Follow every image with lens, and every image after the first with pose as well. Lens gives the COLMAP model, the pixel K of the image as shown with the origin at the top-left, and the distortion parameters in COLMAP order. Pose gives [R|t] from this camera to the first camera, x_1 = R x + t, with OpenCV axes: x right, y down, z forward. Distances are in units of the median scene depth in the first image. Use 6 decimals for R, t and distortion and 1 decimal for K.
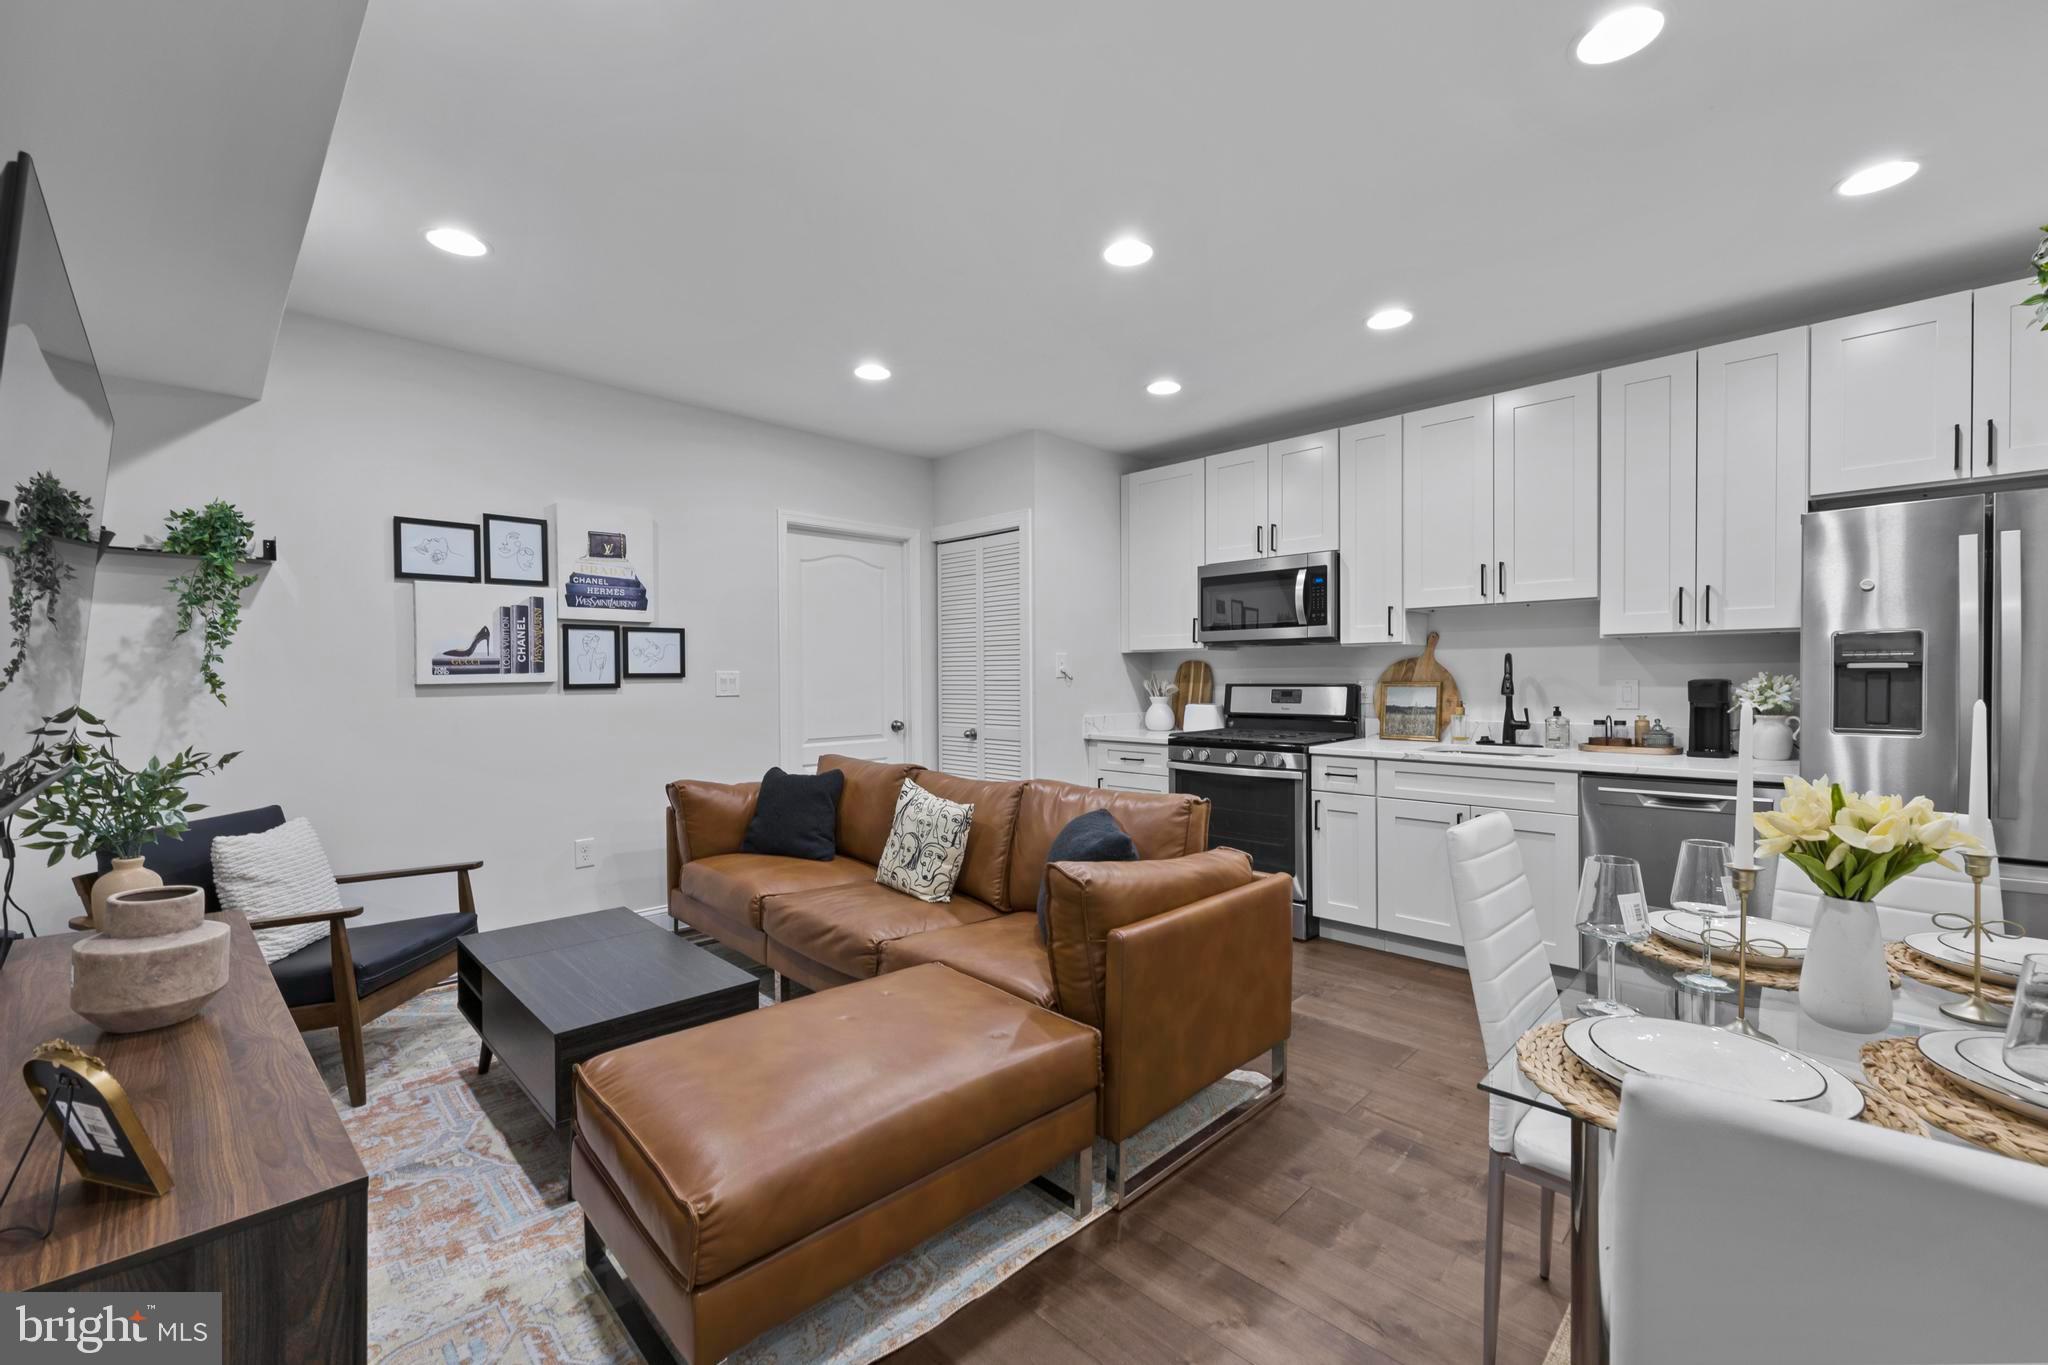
lens RADIAL K [[843.6, 0, 1026.9], [0, 843.6, 686.5], [0, 0, 1]] dist [-0.000242, -0.000031]
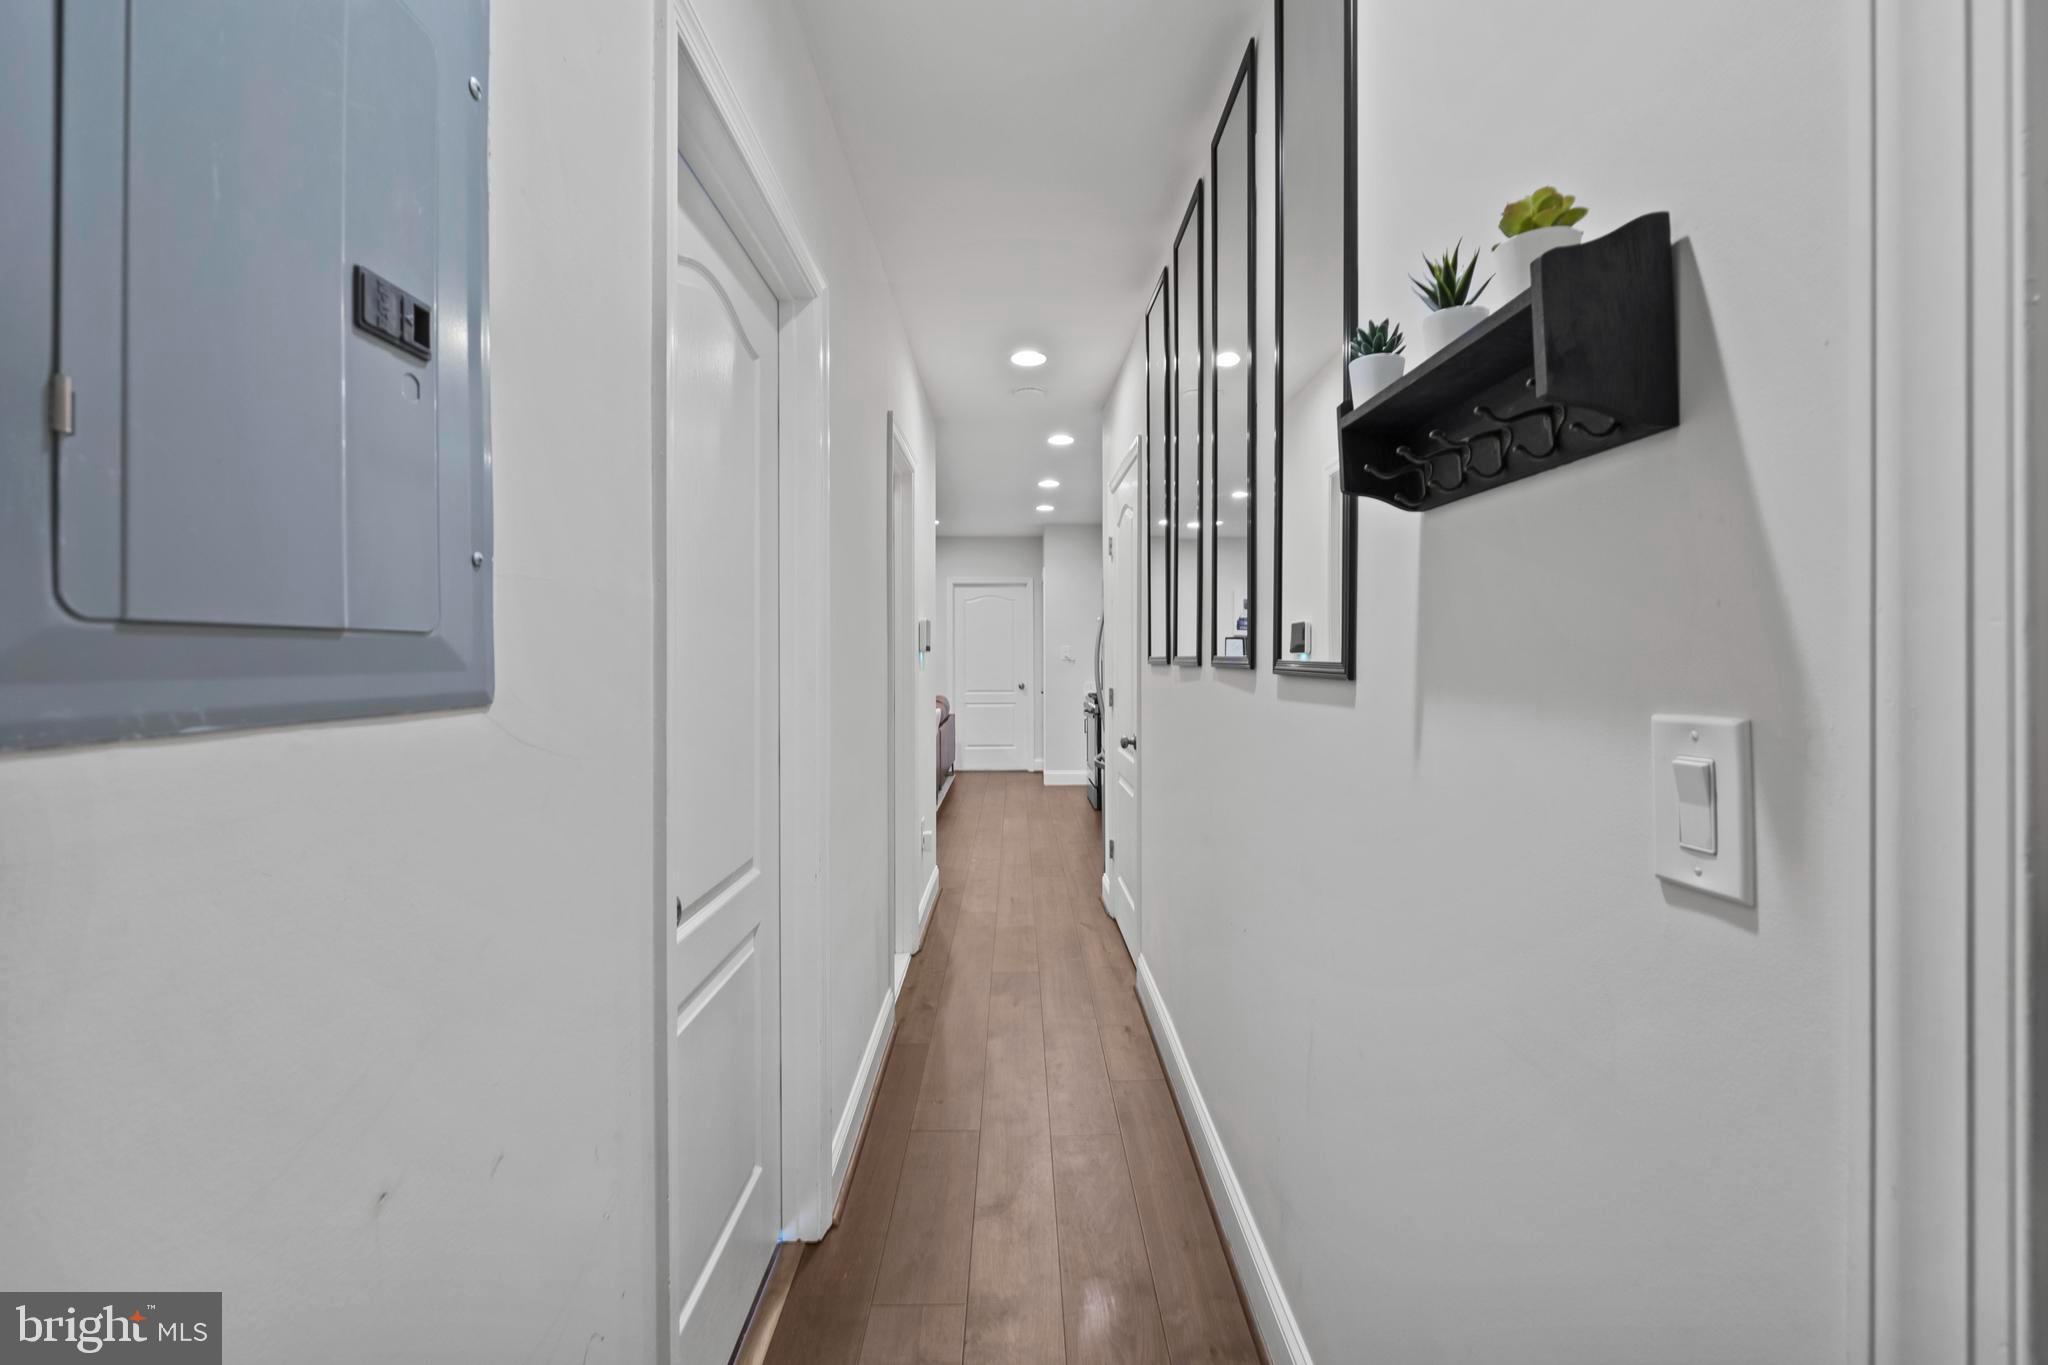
lens RADIAL K [[822.0, 0, 1030.3], [0, 822.0, 680.0], [0, 0, 1]] dist [-0.002110, -0.000420]
pose [[0.713135, 0.023771, -0.700624, 1.467297], [-0.012971, 0.999701, 0.020716, -0.005265], [0.700907, -0.005685, 0.713230, -0.335957]]
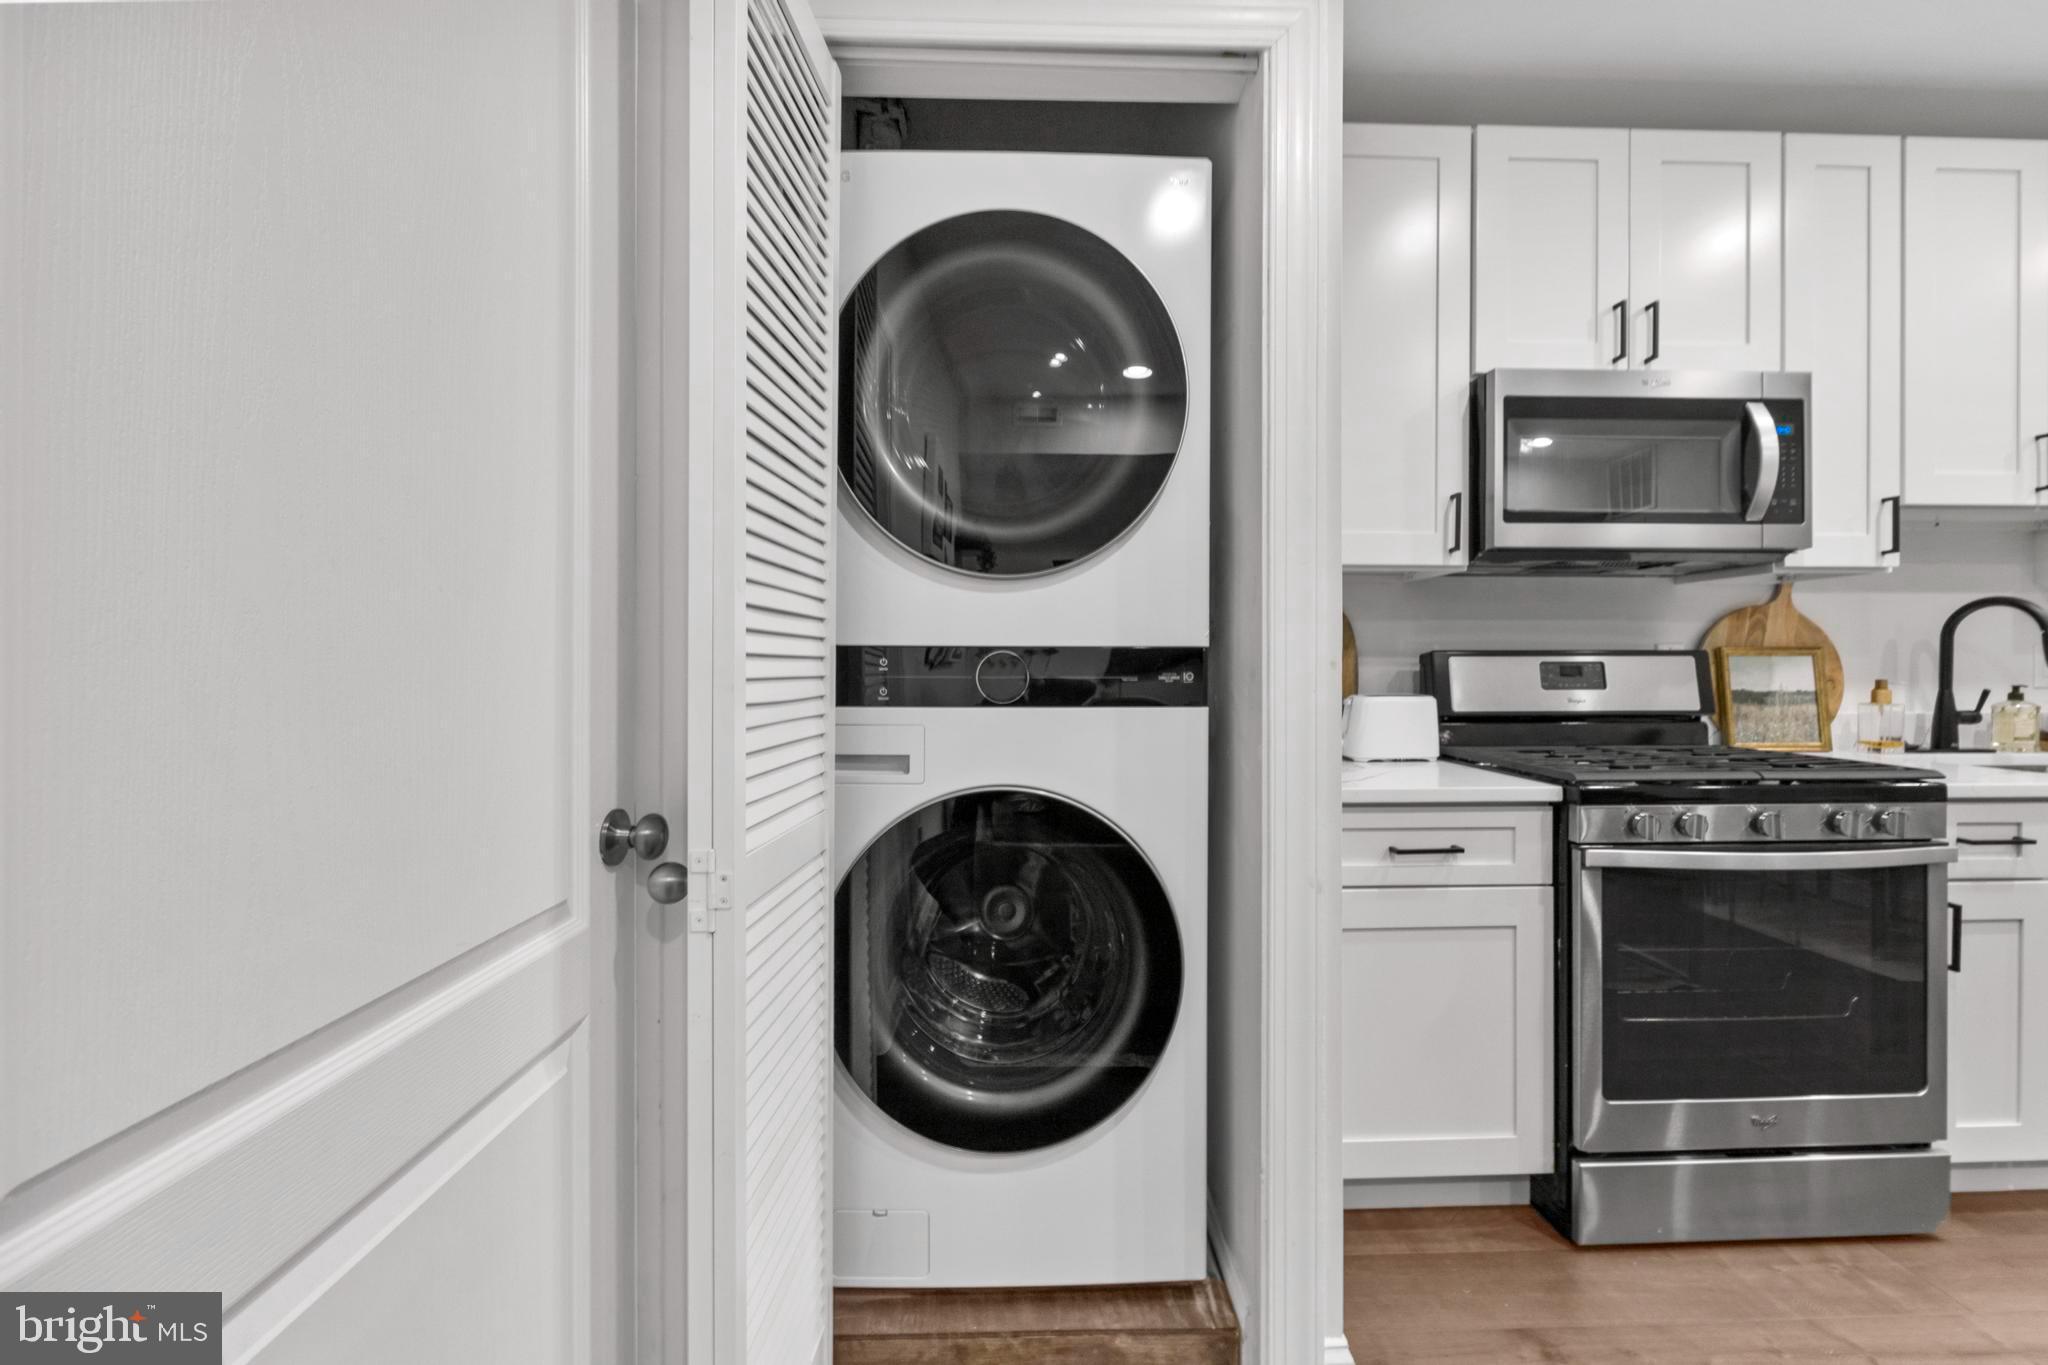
lens RADIAL K [[847.6, 0, 1030.8], [0, 847.6, 663.0], [0, 0, 1]] dist [0.000614, -0.000153]
pose [[0.680716, 0.008783, 0.732495, -0.317042], [0.006182, 0.999824, -0.017734, 0.013062], [-0.732521, 0.016600, 0.680542, 1.055712]]
